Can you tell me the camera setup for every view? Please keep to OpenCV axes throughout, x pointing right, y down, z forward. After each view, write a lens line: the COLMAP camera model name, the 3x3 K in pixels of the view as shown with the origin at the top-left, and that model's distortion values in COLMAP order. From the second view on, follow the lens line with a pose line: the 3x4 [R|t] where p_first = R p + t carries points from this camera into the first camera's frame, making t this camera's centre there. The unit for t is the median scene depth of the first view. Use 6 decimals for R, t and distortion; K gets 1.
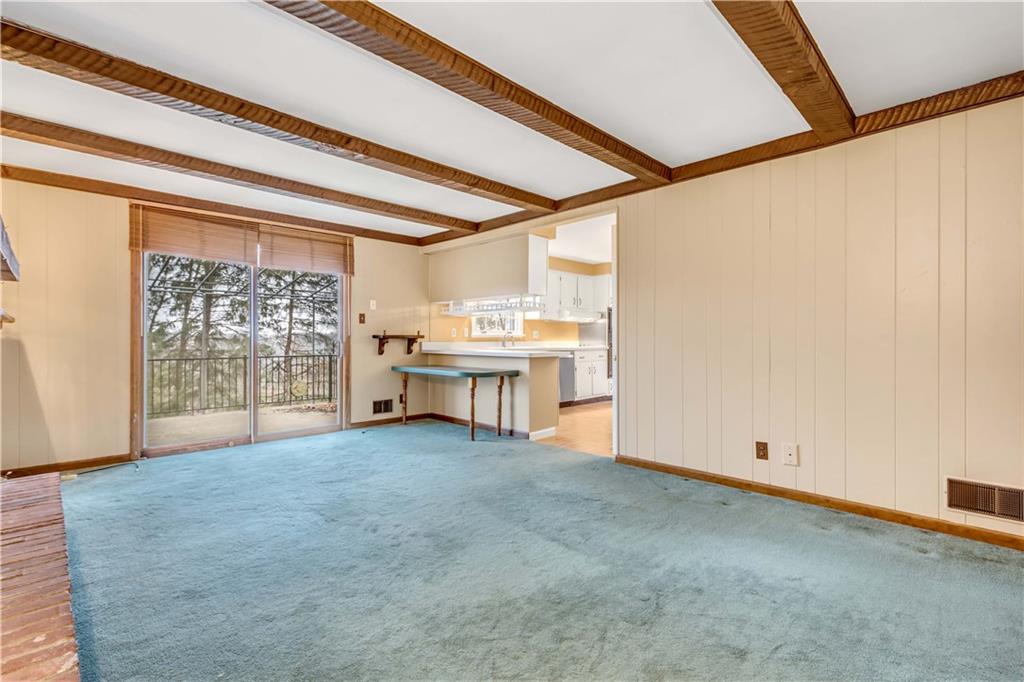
lens RADIAL K [[460.6, 0, 512.0], [0, 460.6, 341.0], [0, 0, 1]] dist [0.018471, 0.000026]
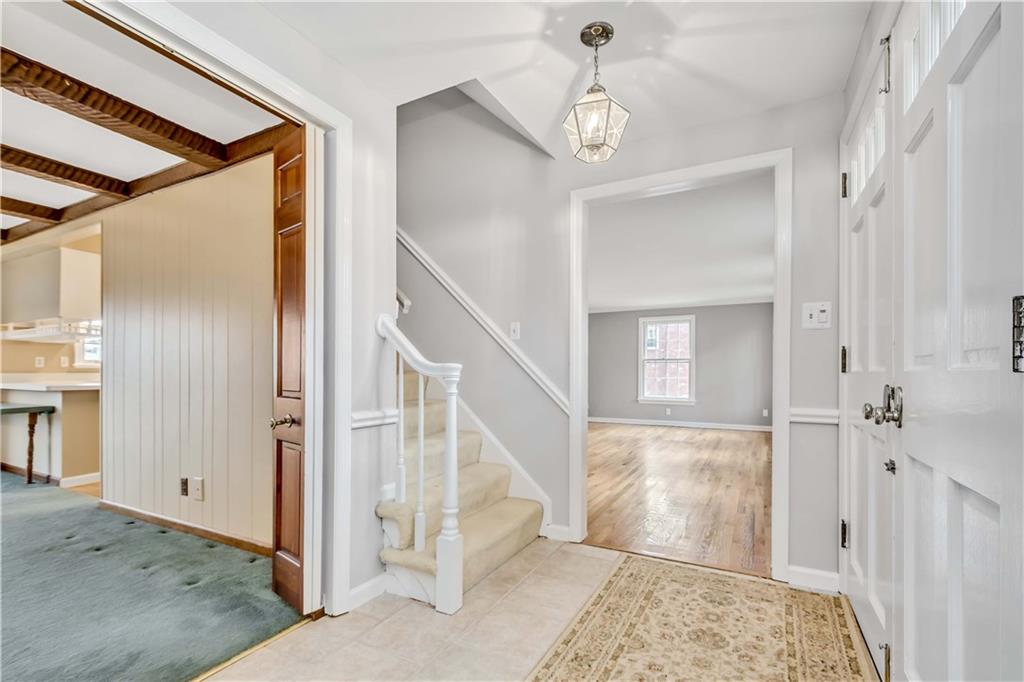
lens RADIAL K [[455.8, 0, 514.1], [0, 455.8, 368.6], [0, 0, 1]] dist [-0.004639, -0.000796]
pose [[0.954479, 0.005404, 0.298230, 0.540142], [-0.001786, 0.999922, -0.012401, 0.003284], [-0.298274, 0.011304, 0.954413, -0.053879]]
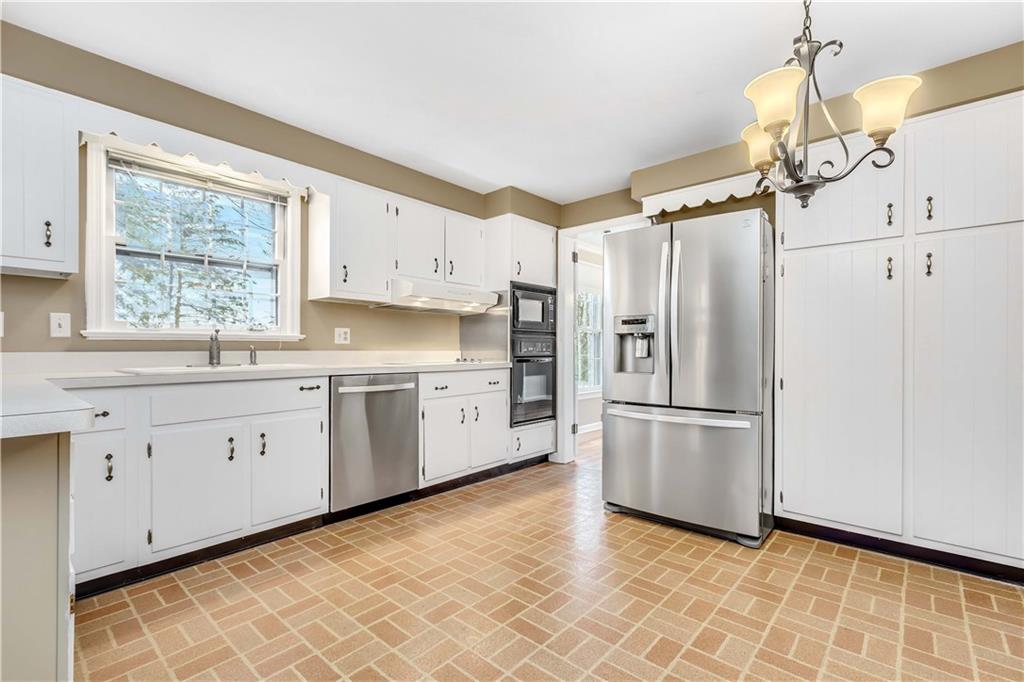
lens RADIAL K [[452.9, 0, 516.2], [0, 452.9, 350.2], [0, 0, 1]] dist [0.000511, 0.000045]
pose [[0.996727, 0.003535, 0.080762, 0.261340], [-0.003292, 0.999990, -0.003142, 0.001000], [-0.080772, 0.002866, 0.996728, 0.774356]]
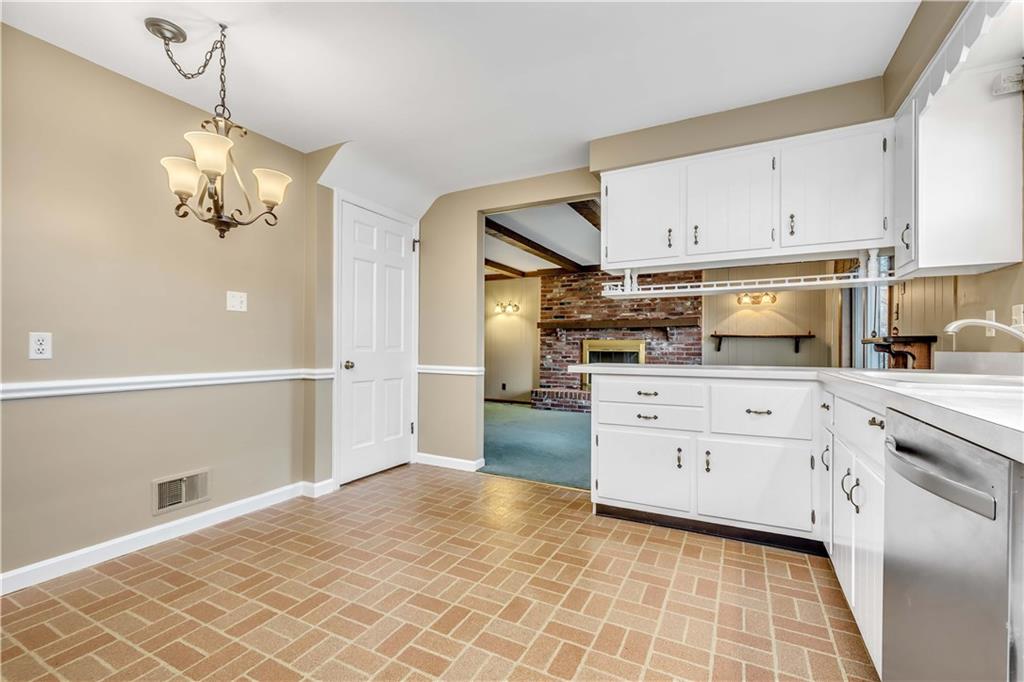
lens RADIAL K [[446.8, 0, 513.3], [0, 446.8, 347.1], [0, 0, 1]] dist [0.001350, 0.000106]
pose [[-0.951030, -0.005325, -0.309053, 0.340628], [-0.006781, 0.999970, 0.003638, -0.000560], [0.309024, 0.005556, -0.951038, 1.425918]]
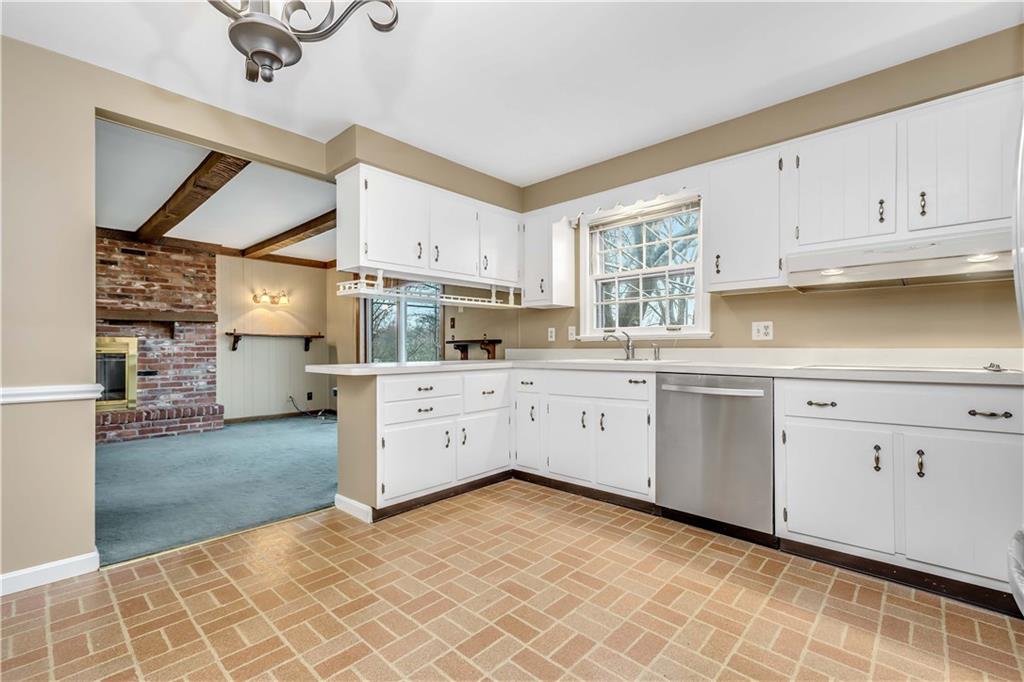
lens RADIAL K [[446.8, 0, 513.3], [0, 446.8, 347.1], [0, 0, 1]] dist [0.001350, 0.000106]
pose [[0.049515, 0.000133, -0.998773, 0.591494], [-0.002503, 0.999997, 0.000009, 0.000243], [0.998770, 0.002500, 0.049515, 1.093399]]
